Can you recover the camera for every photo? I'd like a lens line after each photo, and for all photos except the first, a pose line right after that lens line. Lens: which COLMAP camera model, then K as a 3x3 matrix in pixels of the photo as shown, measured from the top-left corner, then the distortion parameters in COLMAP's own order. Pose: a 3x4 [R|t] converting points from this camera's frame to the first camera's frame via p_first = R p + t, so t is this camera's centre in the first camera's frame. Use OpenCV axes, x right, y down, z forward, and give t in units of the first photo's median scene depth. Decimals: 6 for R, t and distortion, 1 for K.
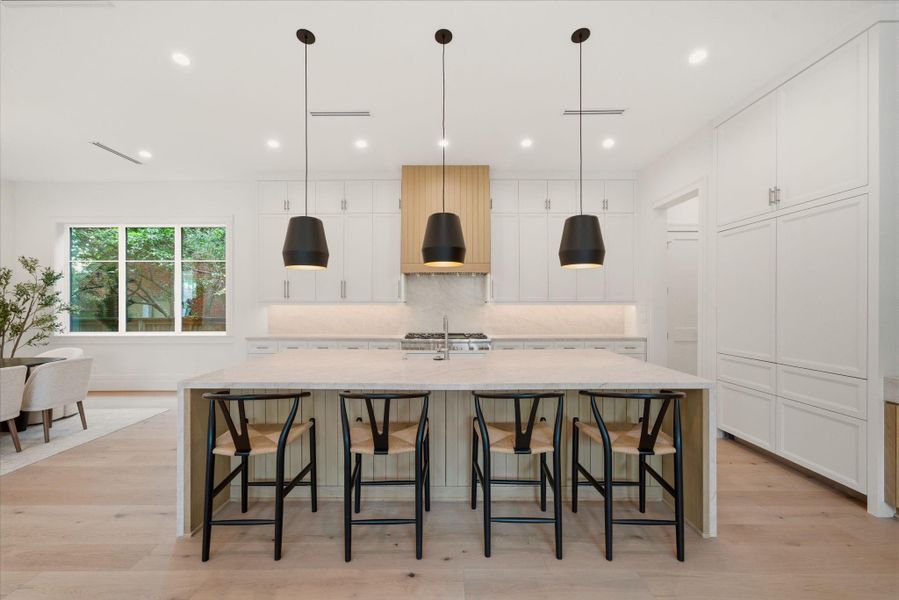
lens RADIAL K [[342.5, 0, 444.6], [0, 342.5, 305.8], [0, 0, 1]] dist [0.001218, 0.000030]
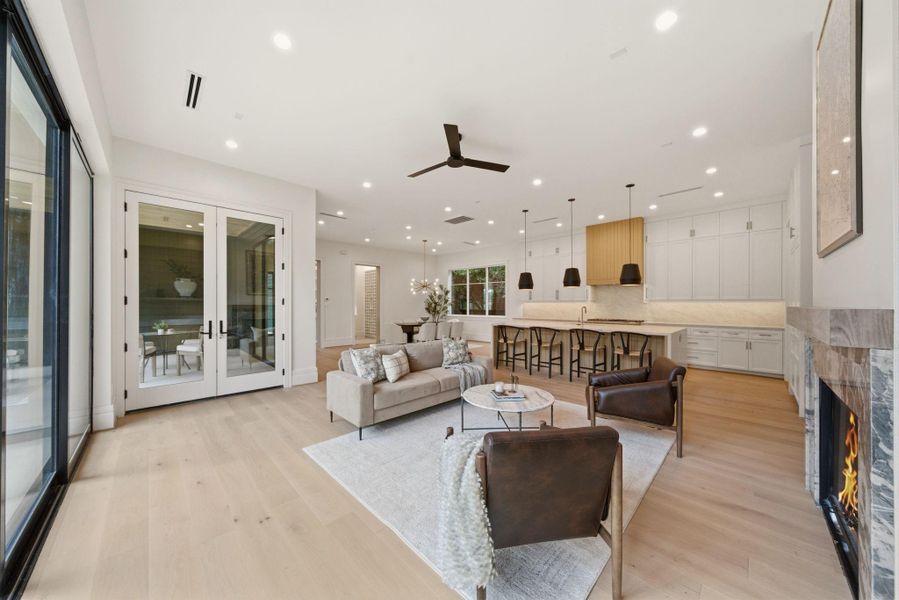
lens RADIAL K [[302.8, 0, 446.1], [0, 302.8, 303.3], [0, 0, 1]] dist [0.000135, 0.000100]
pose [[0.711701, -0.000017, -0.702483, 0.429208], [-0.001927, 0.999996, -0.001977, 0.004873], [0.702480, 0.002761, 0.711698, -0.609690]]
